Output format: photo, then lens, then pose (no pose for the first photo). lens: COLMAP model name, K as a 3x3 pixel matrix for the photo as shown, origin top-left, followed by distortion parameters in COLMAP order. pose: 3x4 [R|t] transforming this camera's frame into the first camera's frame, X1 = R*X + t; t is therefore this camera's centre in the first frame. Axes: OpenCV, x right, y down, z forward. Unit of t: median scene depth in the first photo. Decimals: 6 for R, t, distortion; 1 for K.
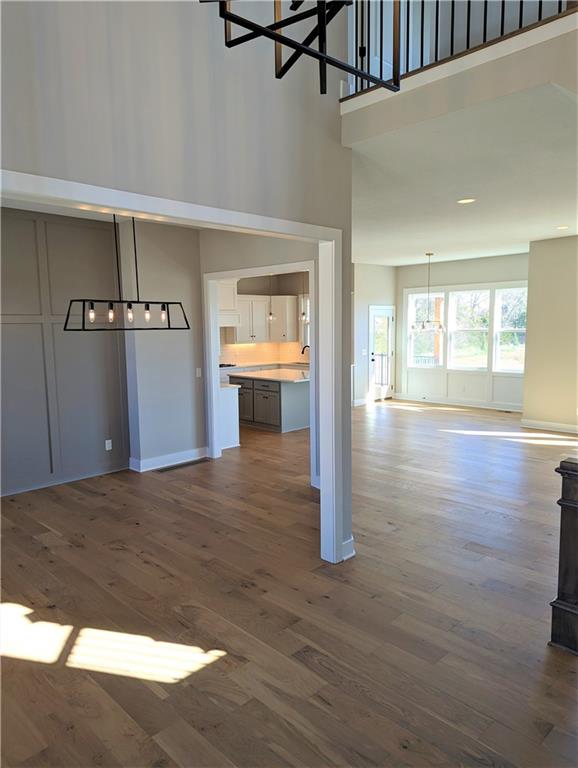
lens RADIAL K [[542.6, 0, 282.2], [0, 542.6, 385.5], [0, 0, 1]] dist [0.056379, -0.037651]
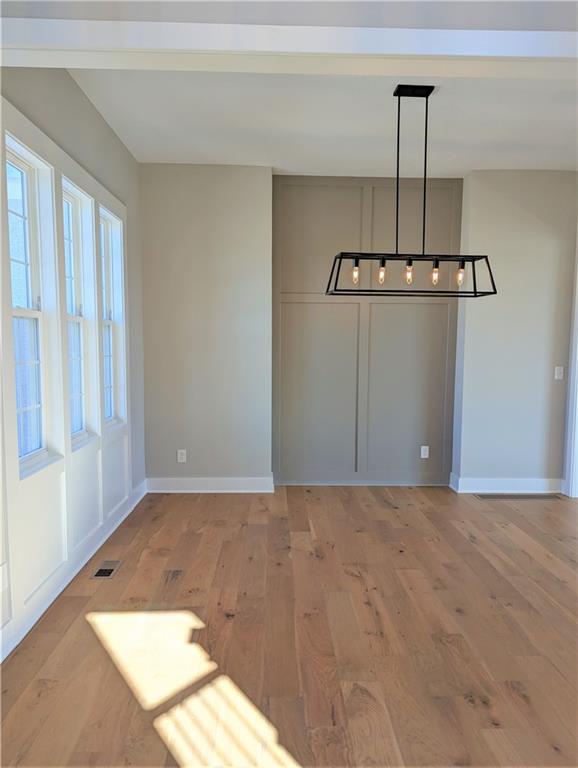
lens RADIAL K [[562.1, 0, 286.7], [0, 562.1, 399.2], [0, 0, 1]] dist [0.041989, -0.018043]
pose [[0.730852, 0.088664, -0.676752, 0.106818], [-0.096652, 0.994979, 0.025978, 0.029028], [0.675658, 0.046424, 0.735752, 0.242720]]
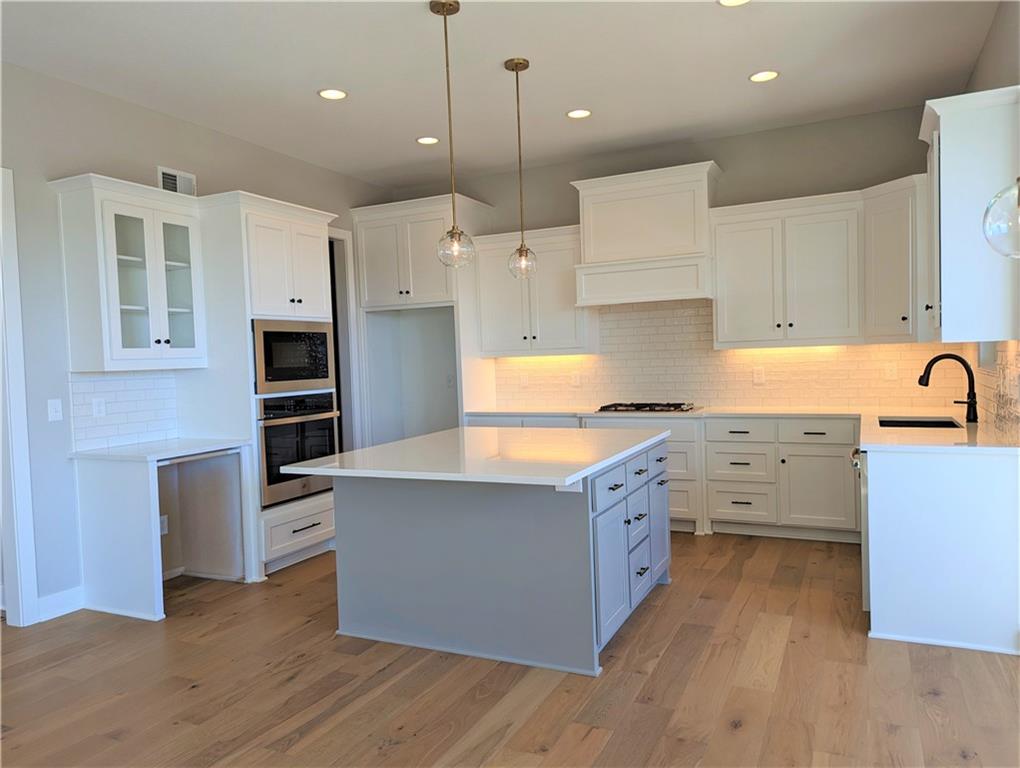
lens RADIAL K [[738.3, 0, 514.0], [0, 738.3, 379.8], [0, 0, 1]] dist [0.058712, -0.044412]
pose [[0.334485, 0.033620, -0.941801, 0.610103], [-0.078981, 0.996848, 0.007535, -0.094878], [0.939085, 0.071864, 0.336086, 1.356646]]
